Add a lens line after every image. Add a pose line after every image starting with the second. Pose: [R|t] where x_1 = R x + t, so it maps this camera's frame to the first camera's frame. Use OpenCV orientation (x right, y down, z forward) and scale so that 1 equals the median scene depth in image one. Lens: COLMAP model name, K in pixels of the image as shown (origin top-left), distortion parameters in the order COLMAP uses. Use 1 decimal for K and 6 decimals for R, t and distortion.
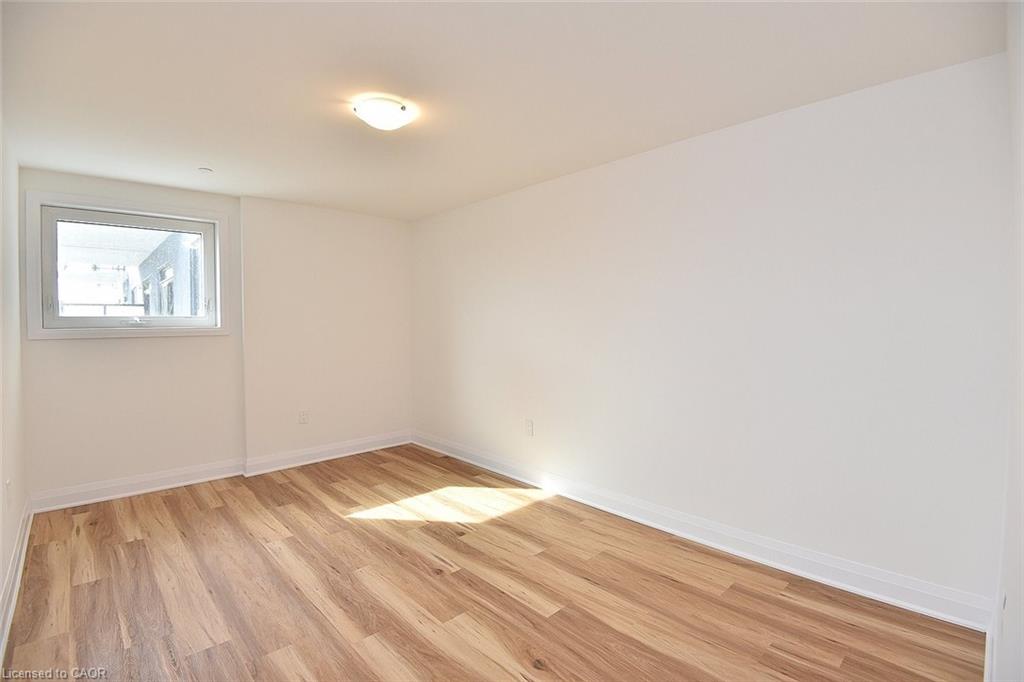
lens RADIAL K [[469.7, 0, 512.0], [0, 469.7, 338.2], [0, 0, 1]] dist [-0.005674, -0.027894]
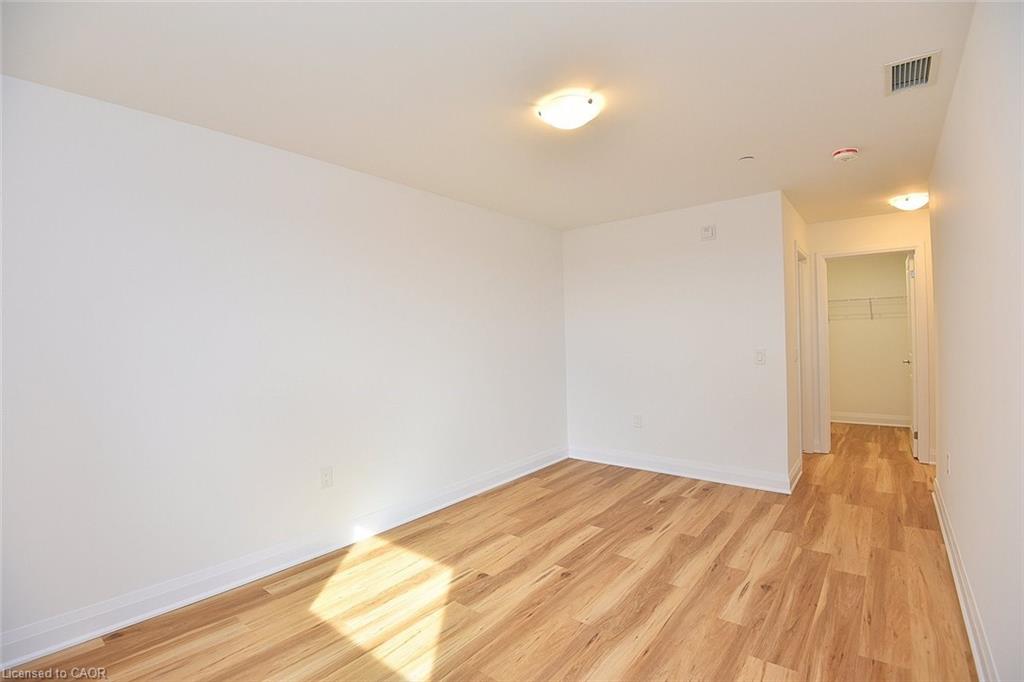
lens RADIAL K [[469.7, 0, 512.0], [0, 469.7, 338.2], [0, 0, 1]] dist [-0.005674, -0.027894]
pose [[-0.128318, 0.005392, 0.991718, -1.105443], [0.057359, 0.998352, 0.001994, -0.026944], [-0.990073, 0.057140, -0.128415, 1.158372]]
